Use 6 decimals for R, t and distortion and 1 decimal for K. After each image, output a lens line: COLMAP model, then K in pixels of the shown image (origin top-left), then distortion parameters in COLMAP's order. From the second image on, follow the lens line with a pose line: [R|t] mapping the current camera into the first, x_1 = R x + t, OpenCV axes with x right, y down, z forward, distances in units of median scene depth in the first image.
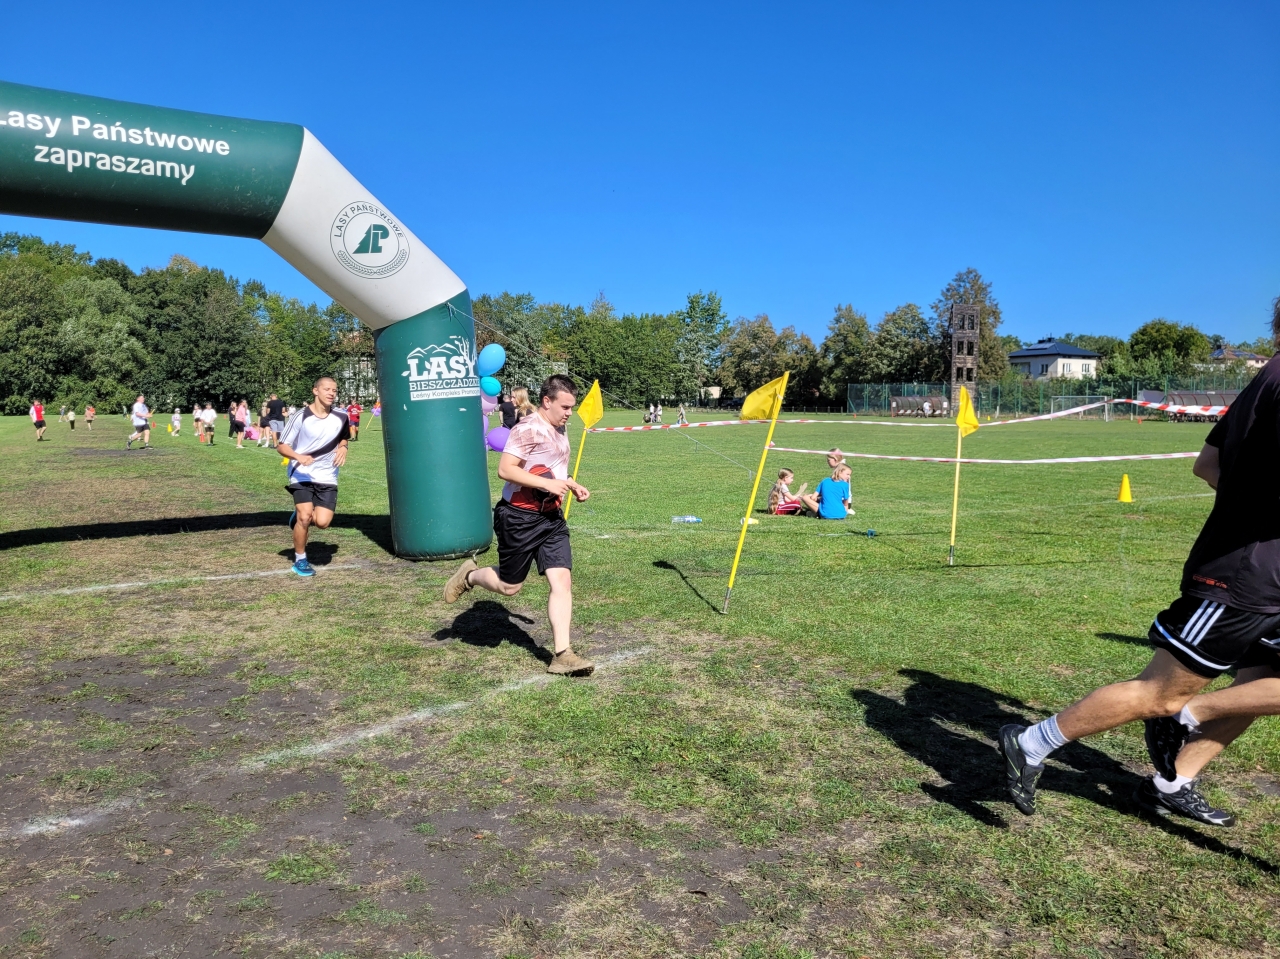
lens RADIAL K [[925.9, 0, 626.4], [0, 925.9, 471.1], [0, 0, 1]] dist [0.030794, -0.035944]
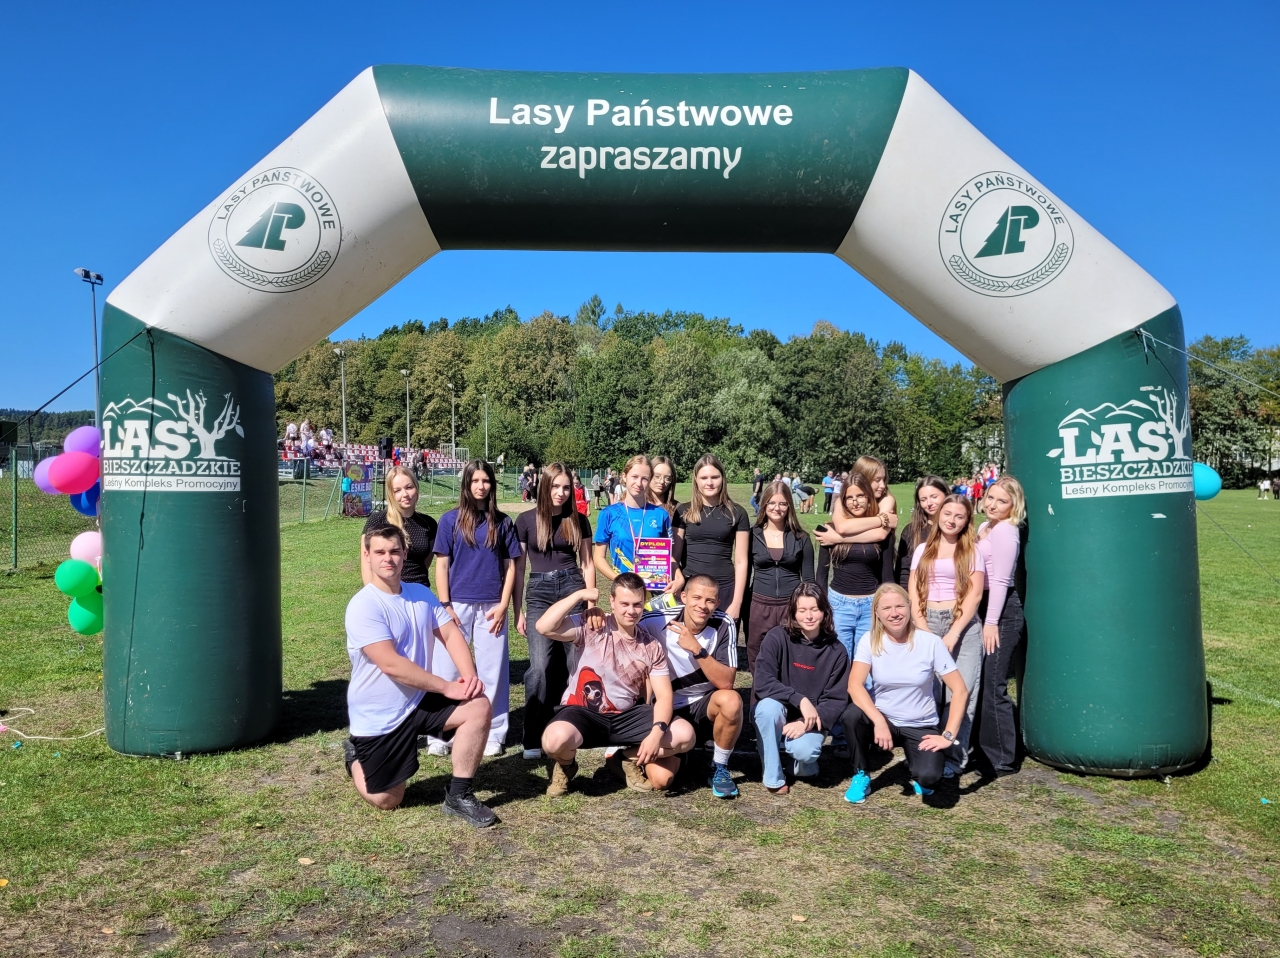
lens RADIAL K [[1036.4, 0, 629.6], [0, 1036.4, 518.9], [0, 0, 1]] dist [0.032261, -0.002649]
pose [[0.810468, 0.039977, -0.584417, -0.065836], [-0.057611, 0.998272, -0.011608, -0.038713], [0.582943, 0.043077, 0.811370, 0.296153]]
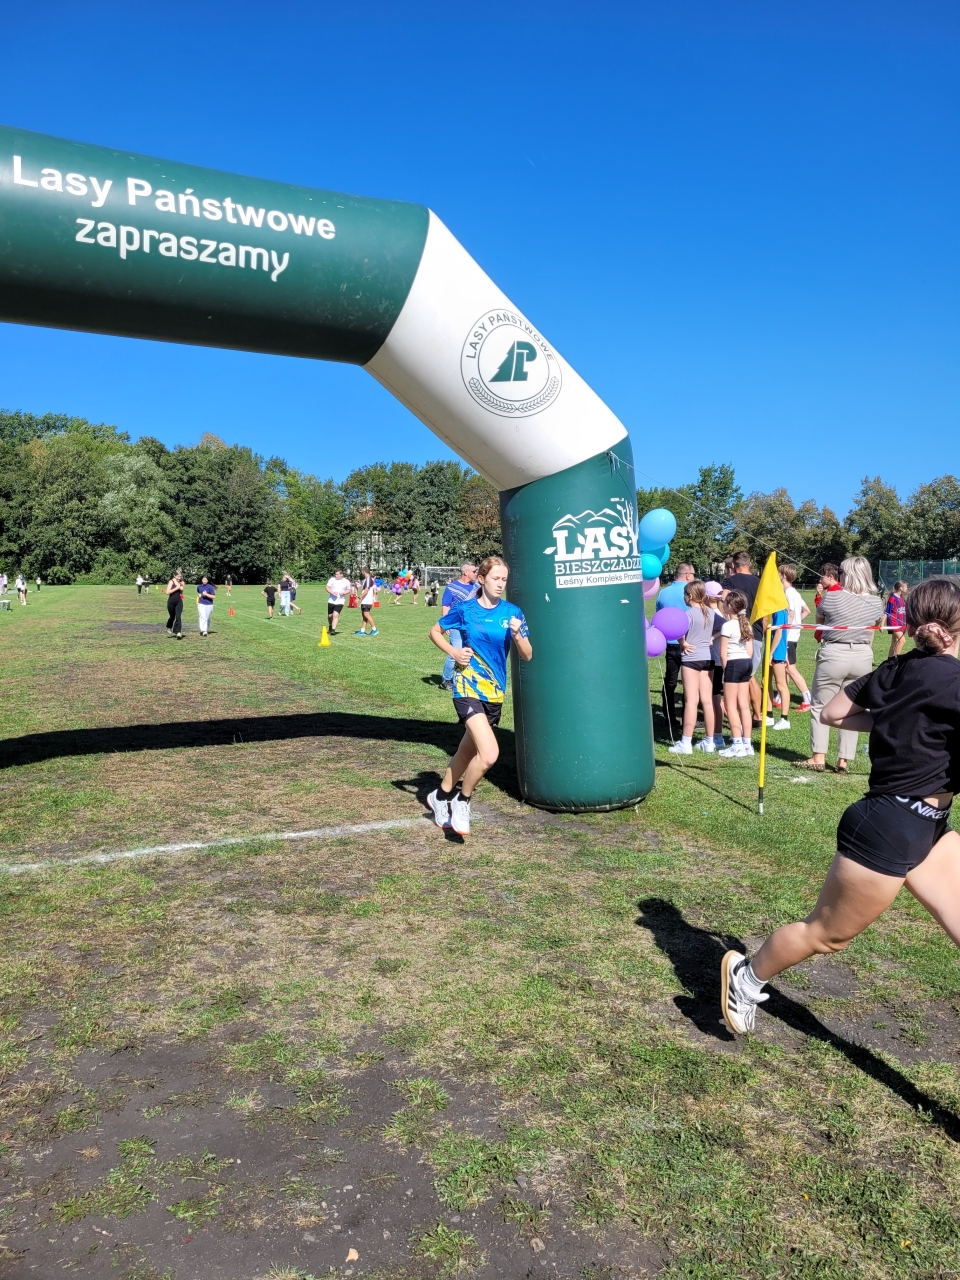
lens RADIAL K [[925.9, 0, 502.7], [0, 925.9, 623.7], [0, 0, 1]] dist [0.030794, -0.035944]
pose [[0.991062, 0.015785, -0.132465, -0.174344], [-0.018853, 0.999581, -0.021942, -0.031821], [0.132063, 0.024244, 0.990945, 0.281939]]
